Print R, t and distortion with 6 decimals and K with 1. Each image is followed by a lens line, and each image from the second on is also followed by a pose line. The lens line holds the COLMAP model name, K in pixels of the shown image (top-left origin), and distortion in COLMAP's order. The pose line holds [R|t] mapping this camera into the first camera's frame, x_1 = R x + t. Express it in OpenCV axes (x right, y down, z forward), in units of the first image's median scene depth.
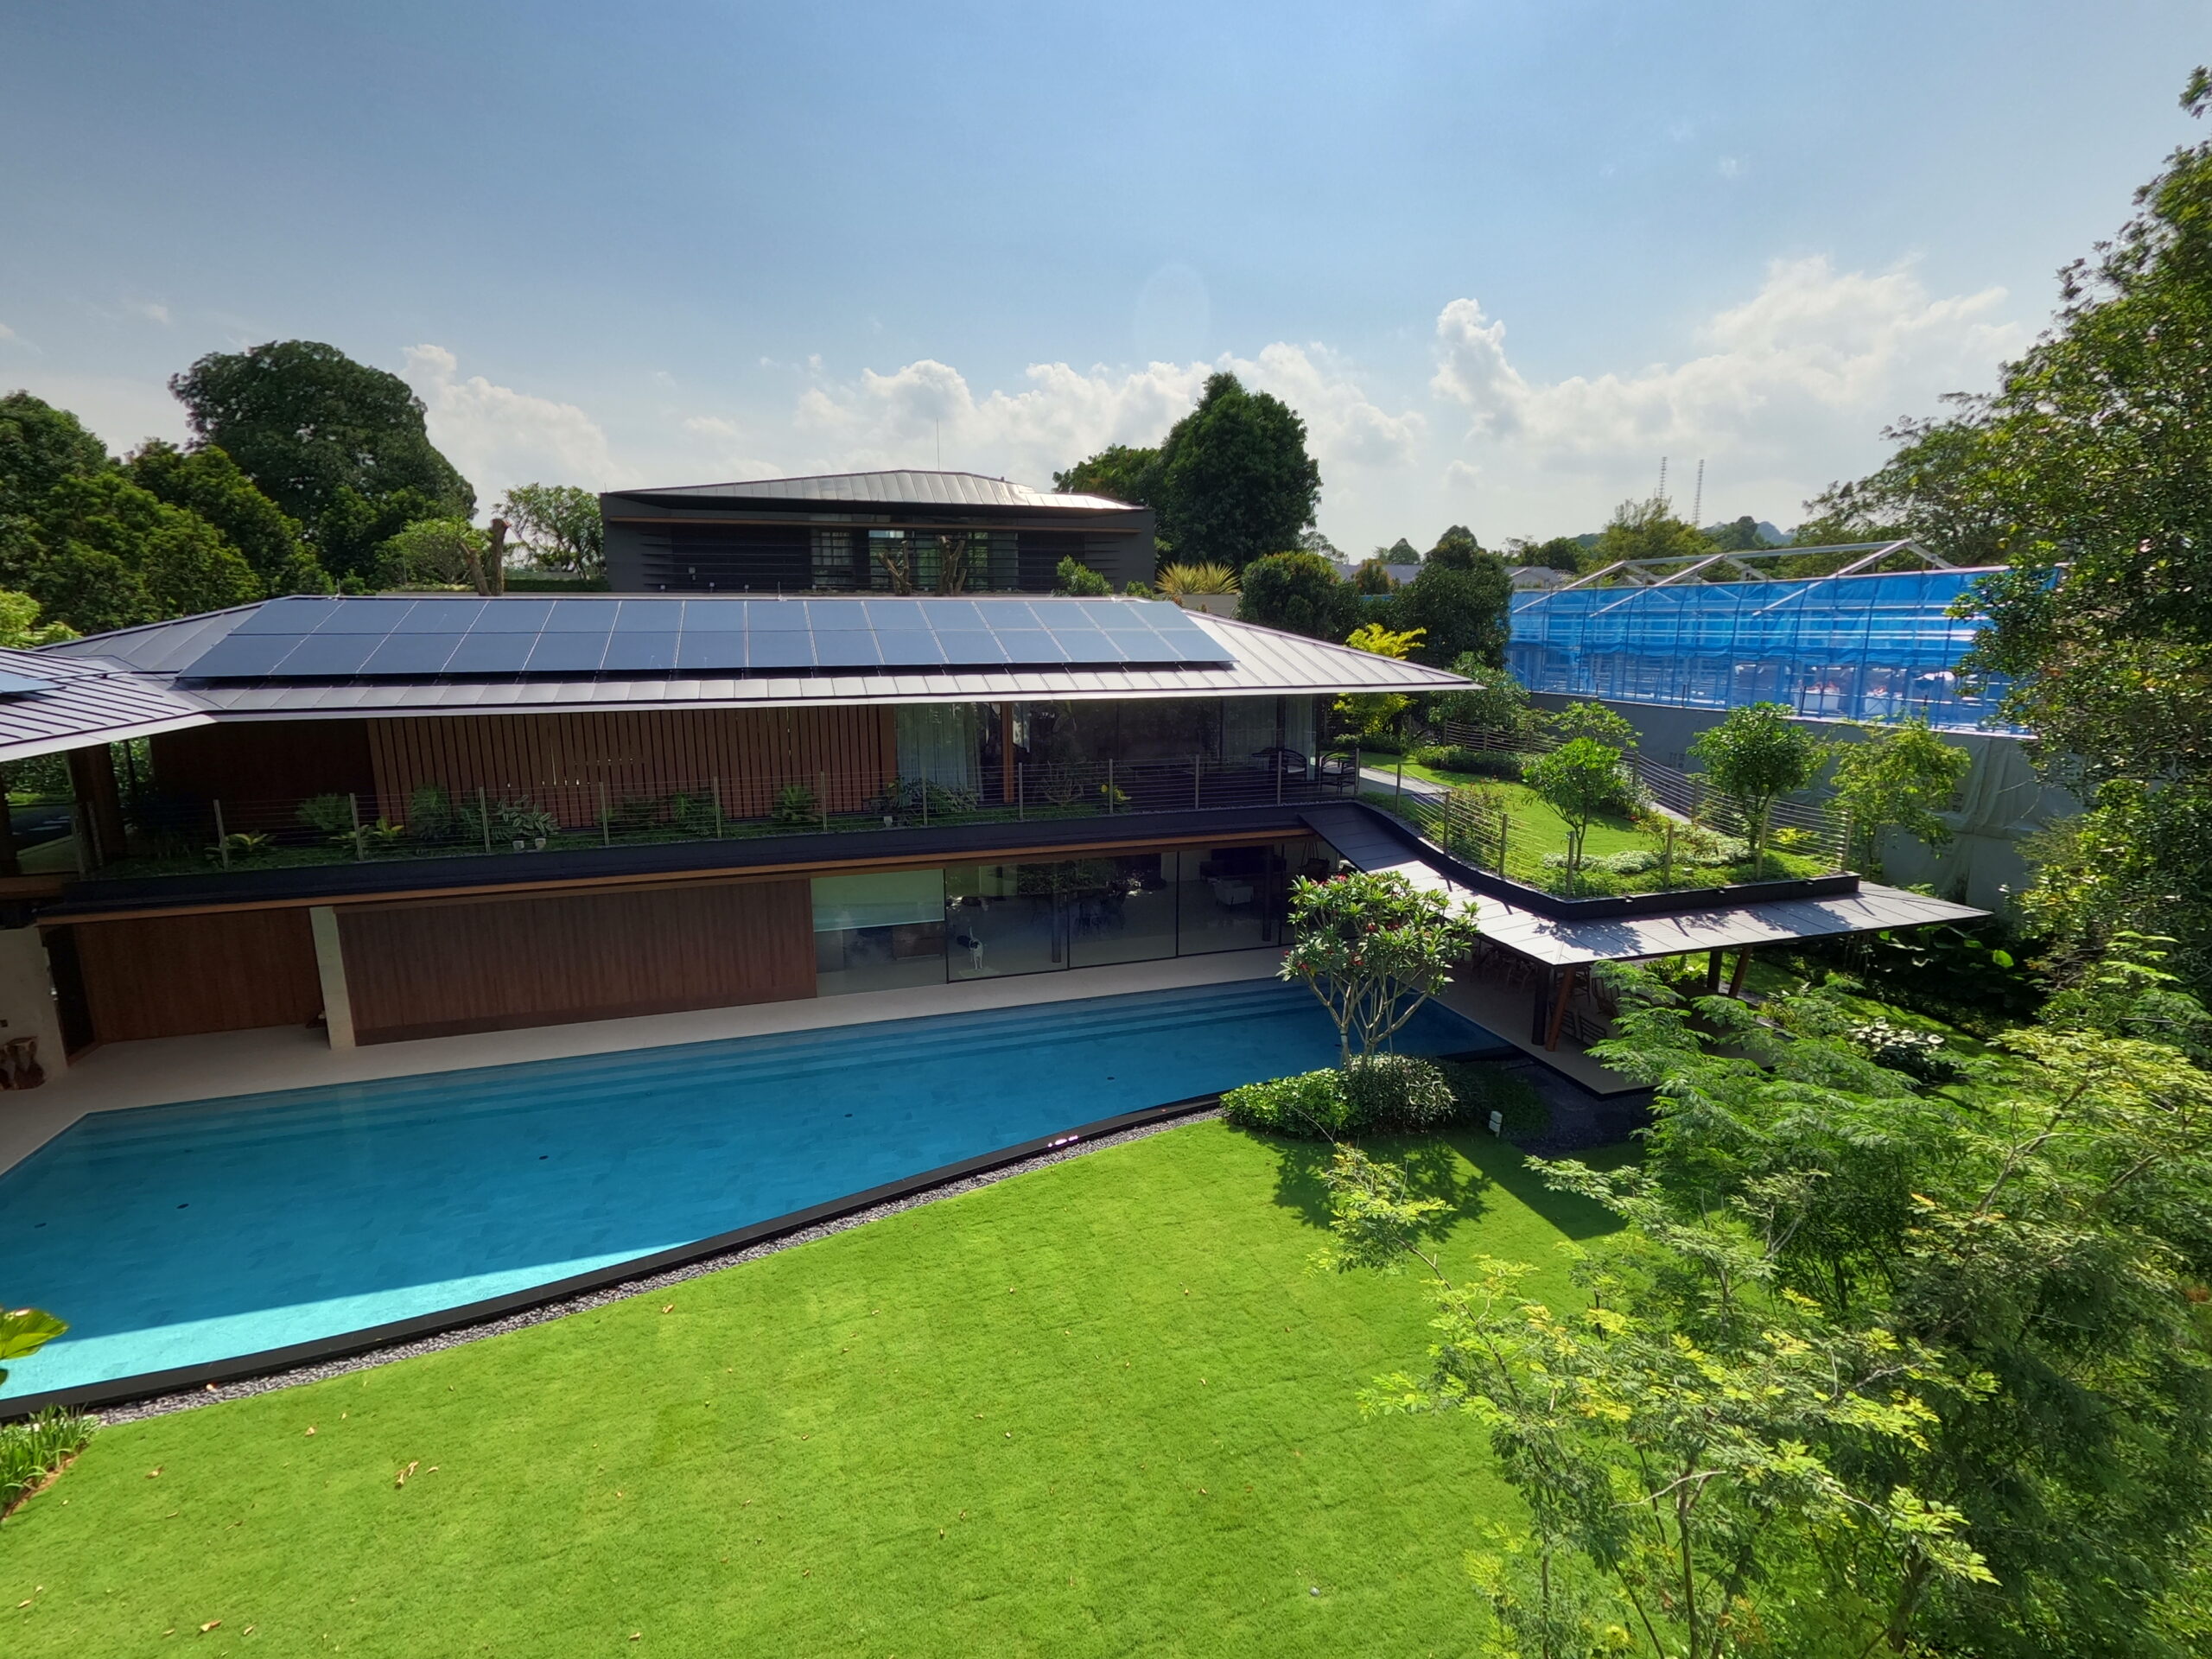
lens RADIAL K [[1063.1, 0, 1100.2], [0, 1063.1, 824.3], [0, 0, 1]] dist [0.002886, 0.001068]
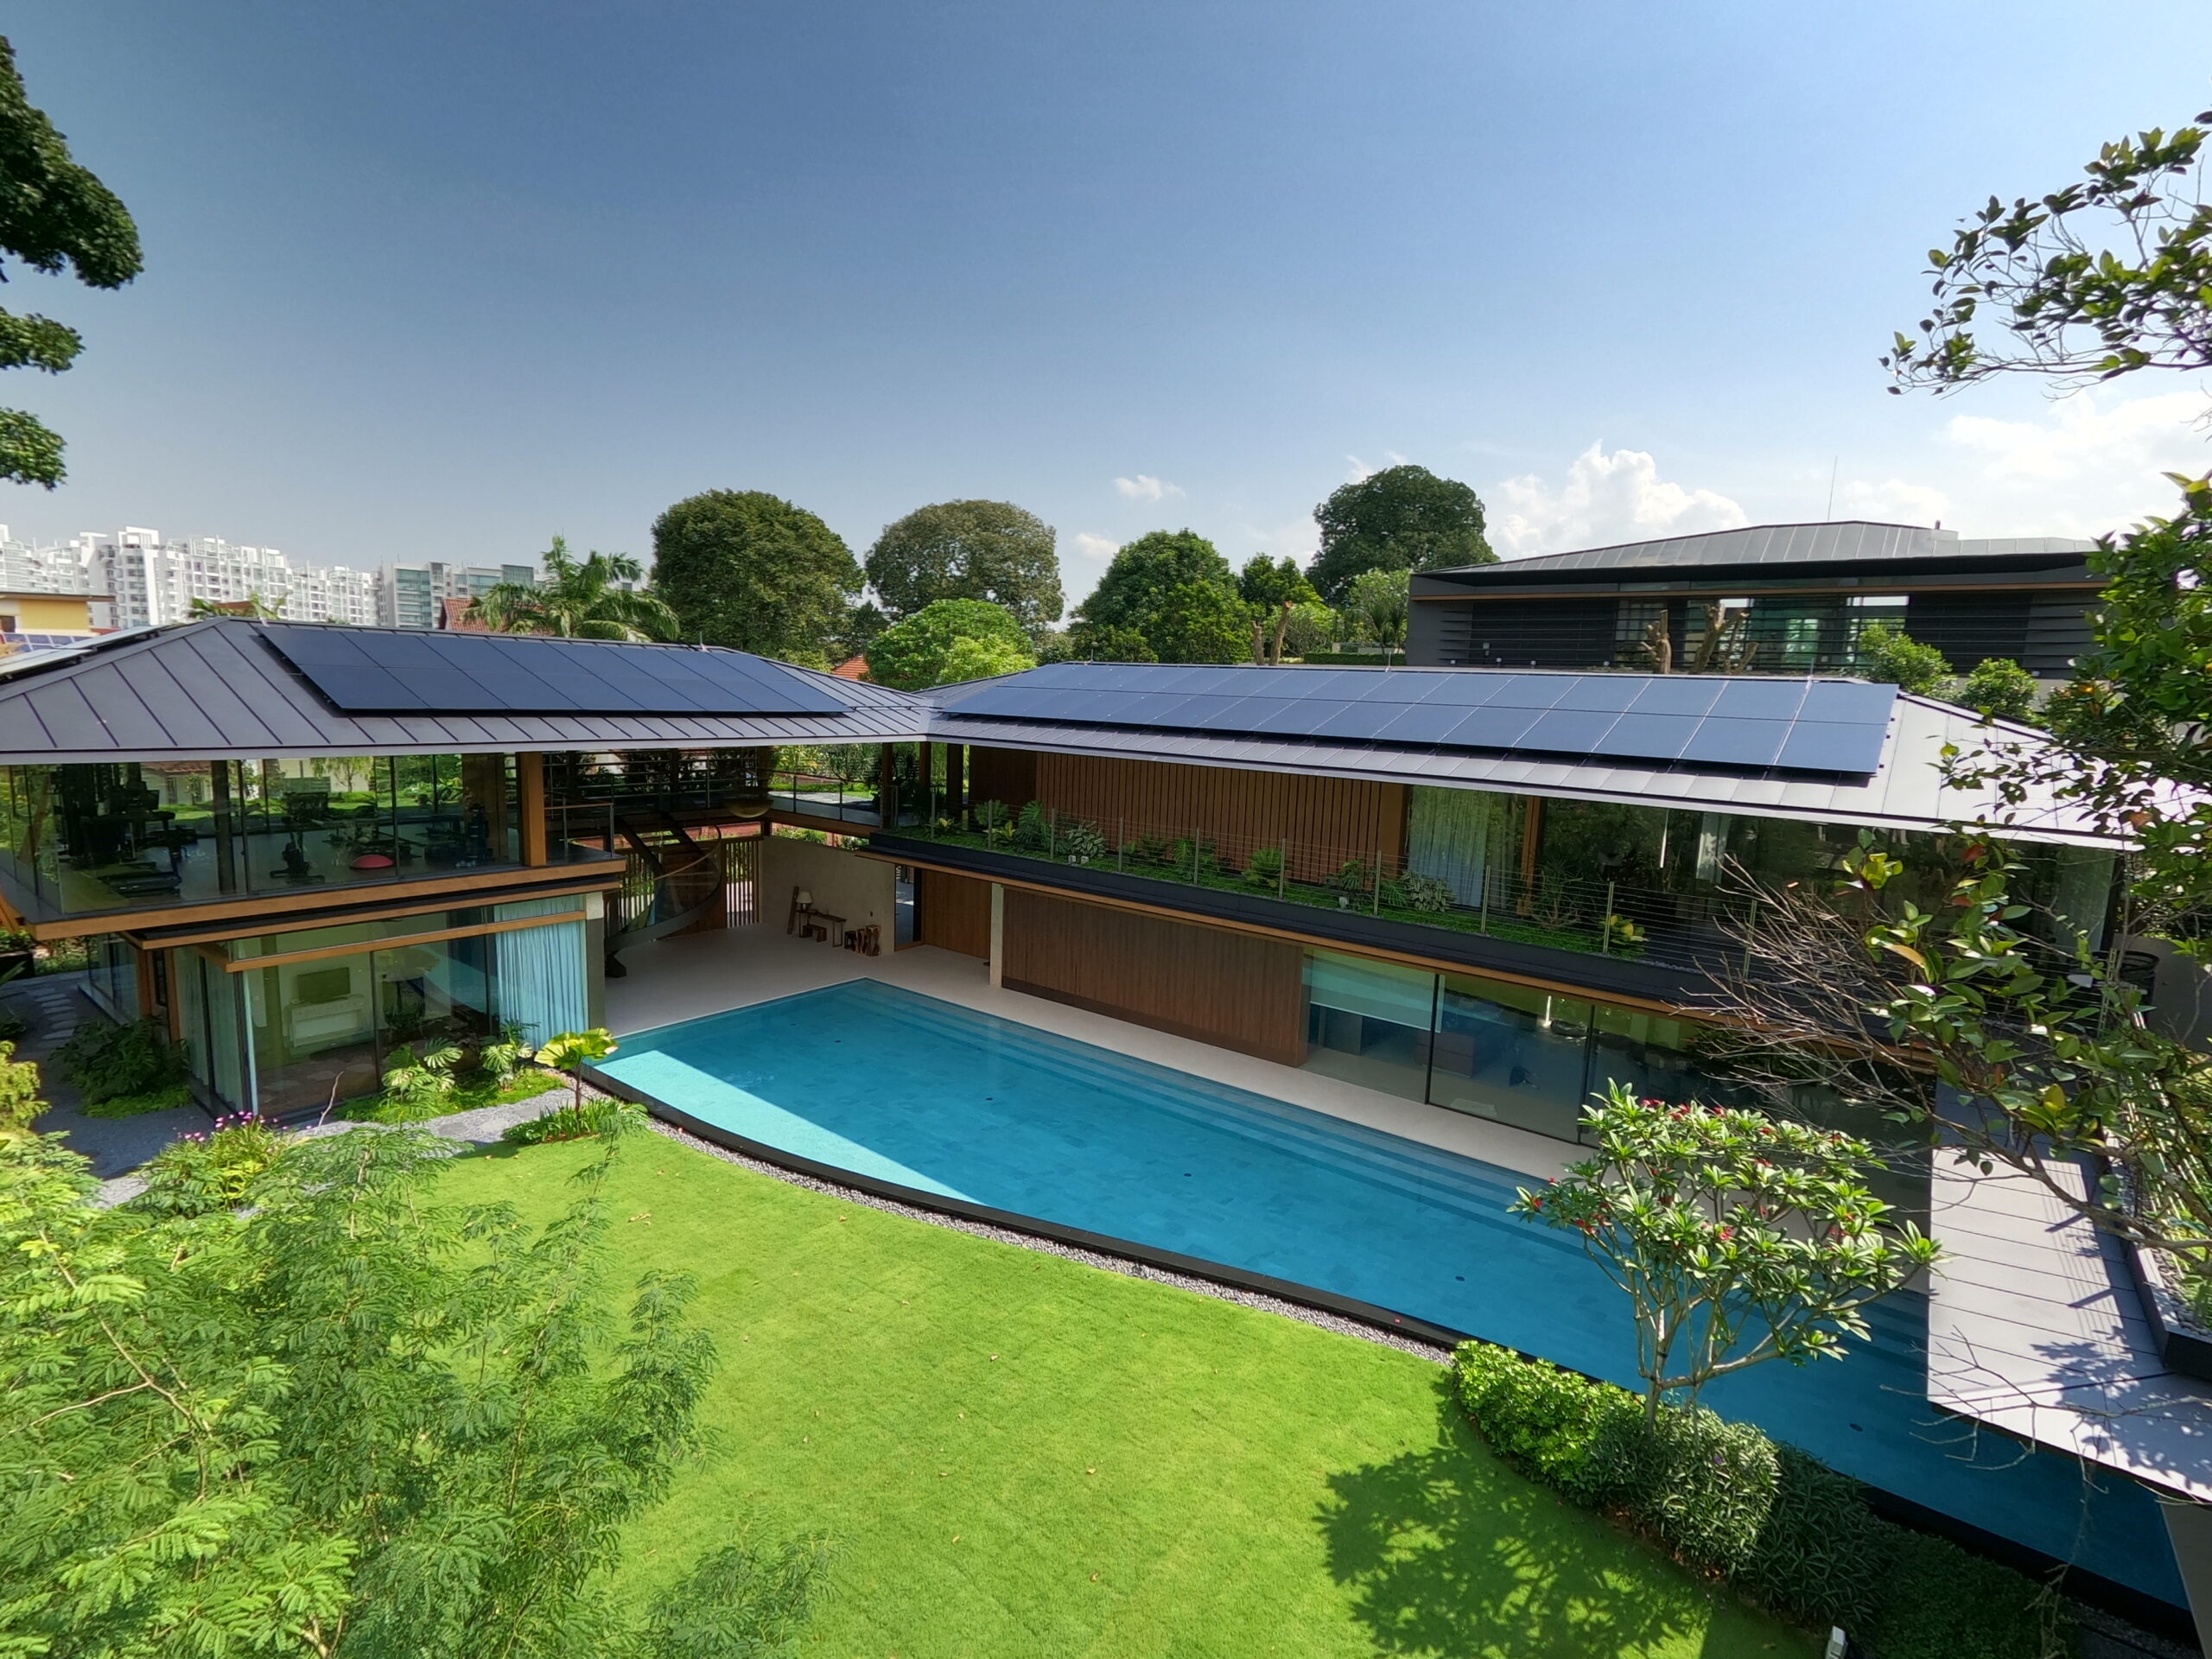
lens RADIAL K [[1063.1, 0, 1106.0], [0, 1063.1, 829.5], [0, 0, 1]] dist [0.003501, -0.007238]
pose [[0.566986, 0.137628, -0.812149, 0.425136], [-0.193573, 0.980595, 0.031034, -0.053348], [0.800660, 0.139614, 0.582625, 0.268368]]
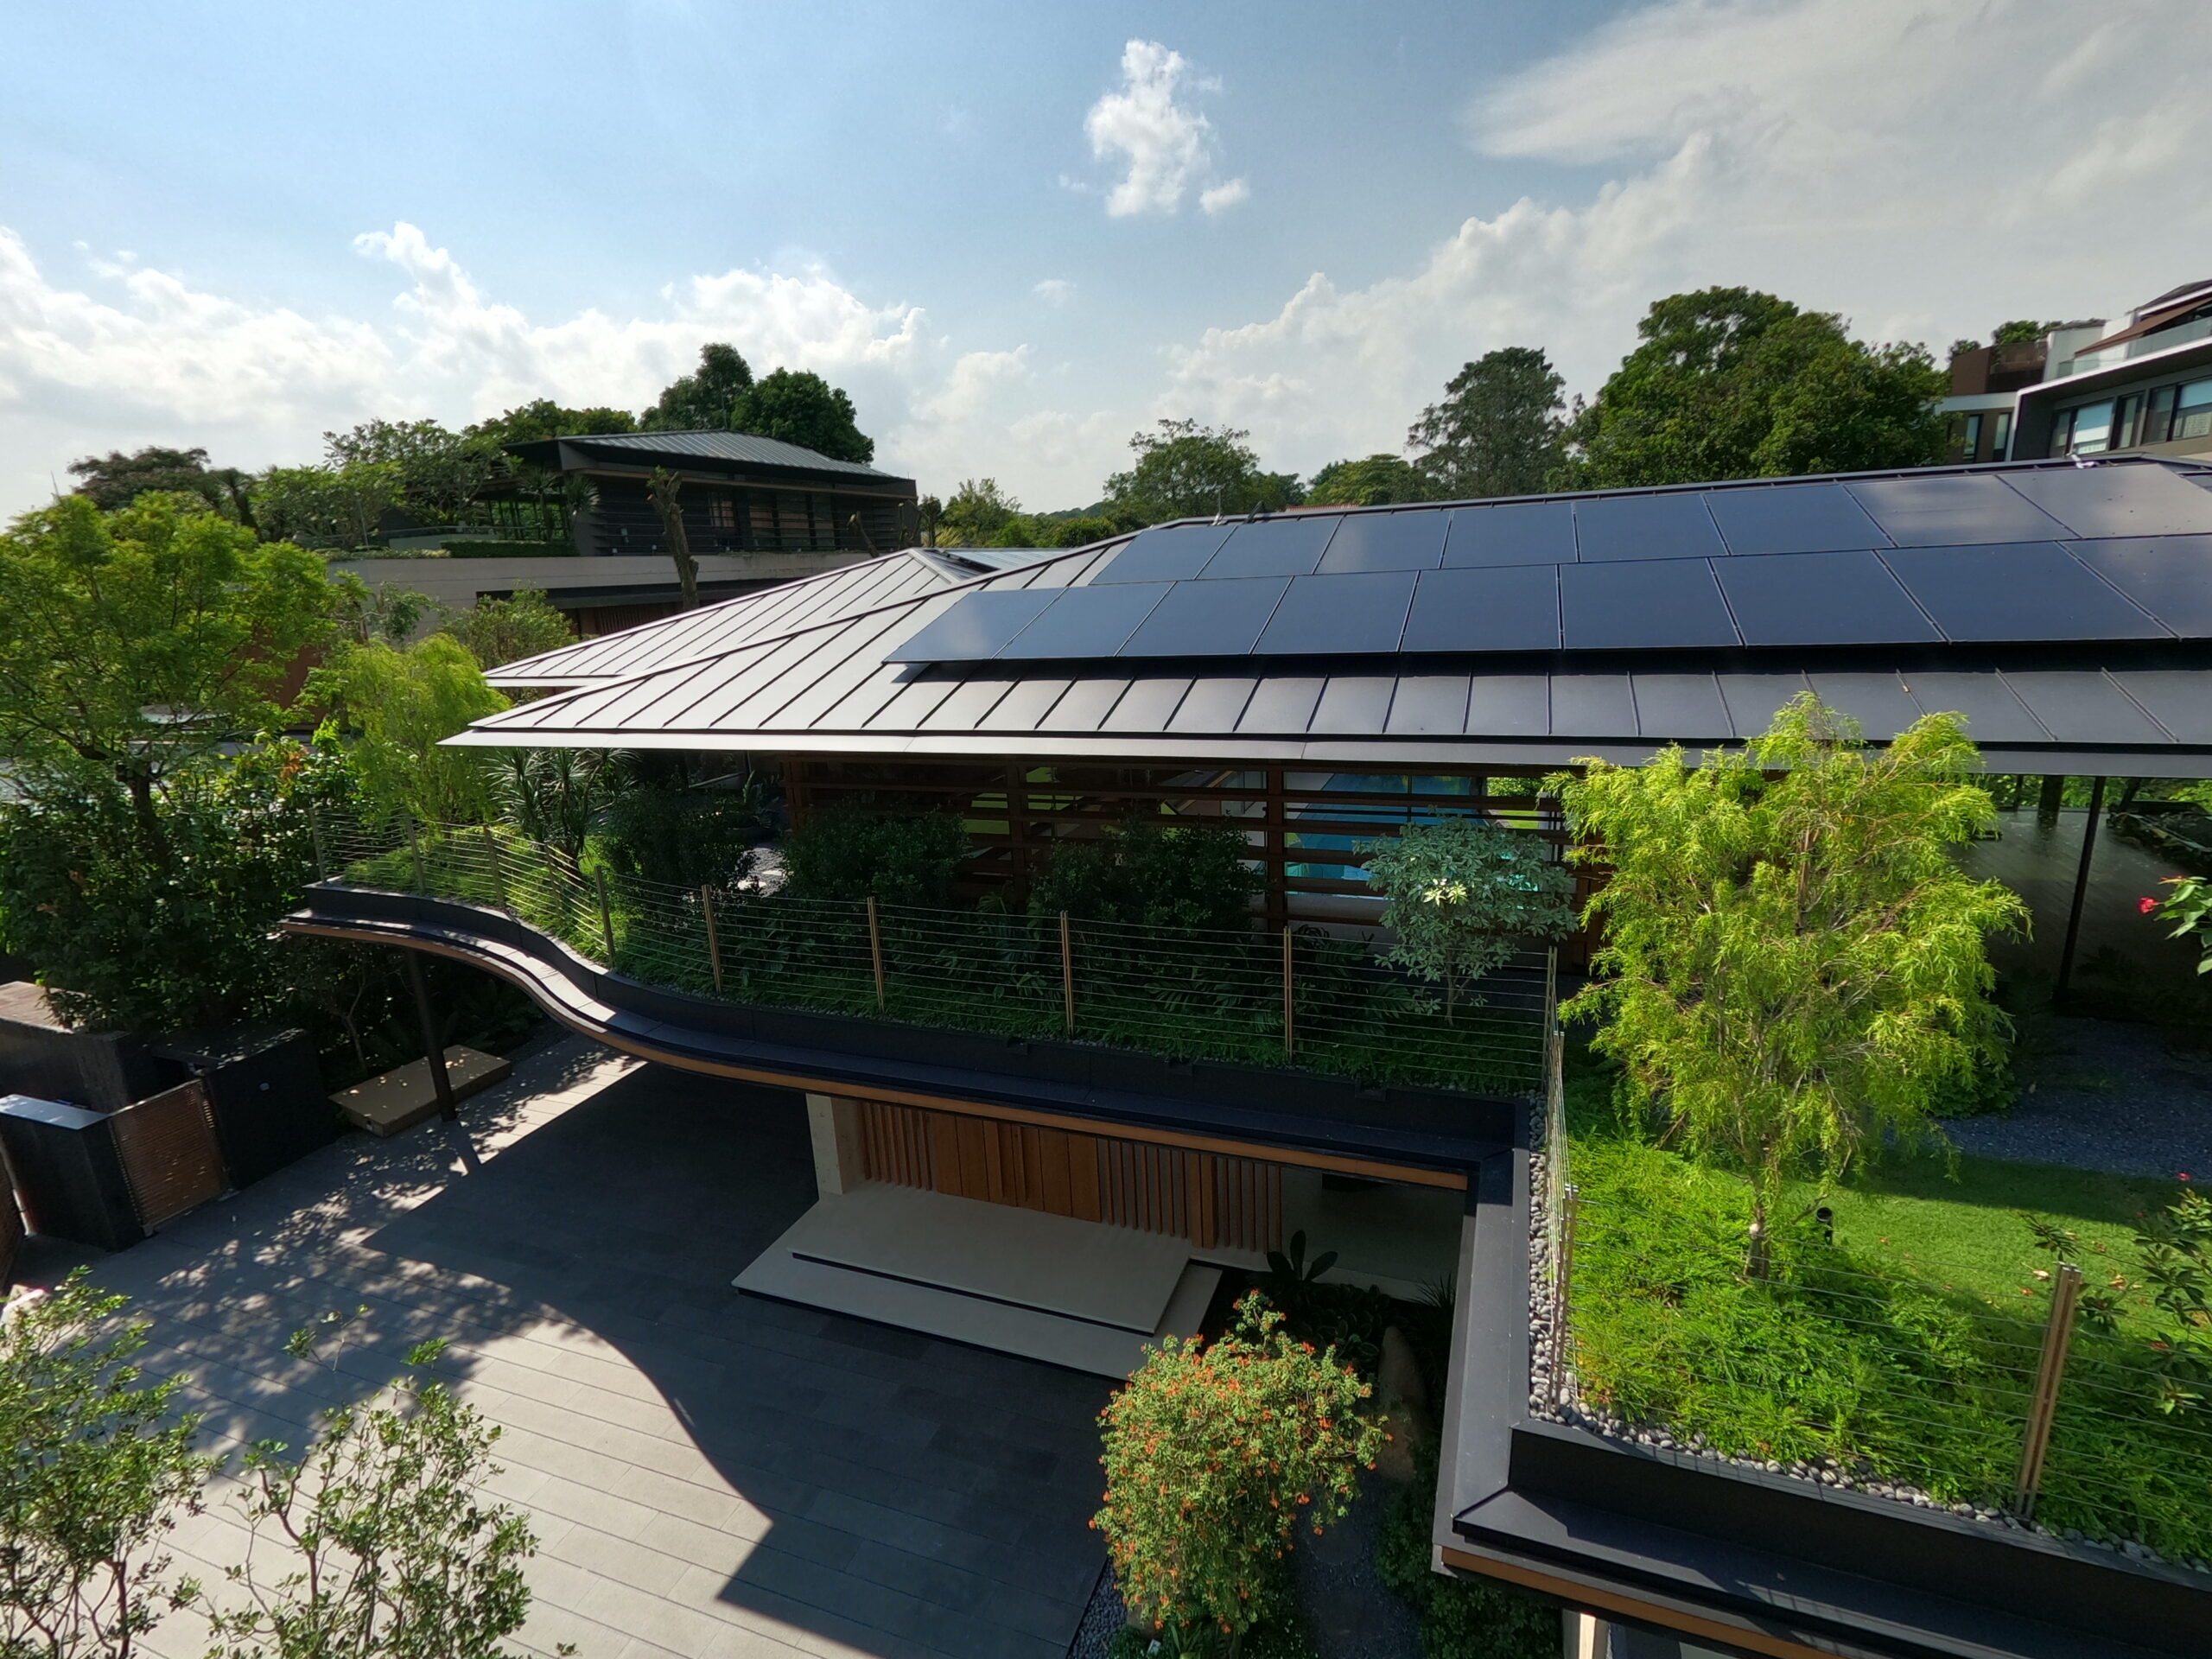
lens RADIAL K [[1061.9, 0, 1114.2], [0, 1061.9, 828.6], [0, 0, 1]] dist [0.000762, 0.000259]
pose [[0.621671, -0.213574, 0.753599, -1.498359], [0.185233, 0.974905, 0.123488, -0.036007], [-0.761061, 0.062822, 0.645631, 0.150518]]
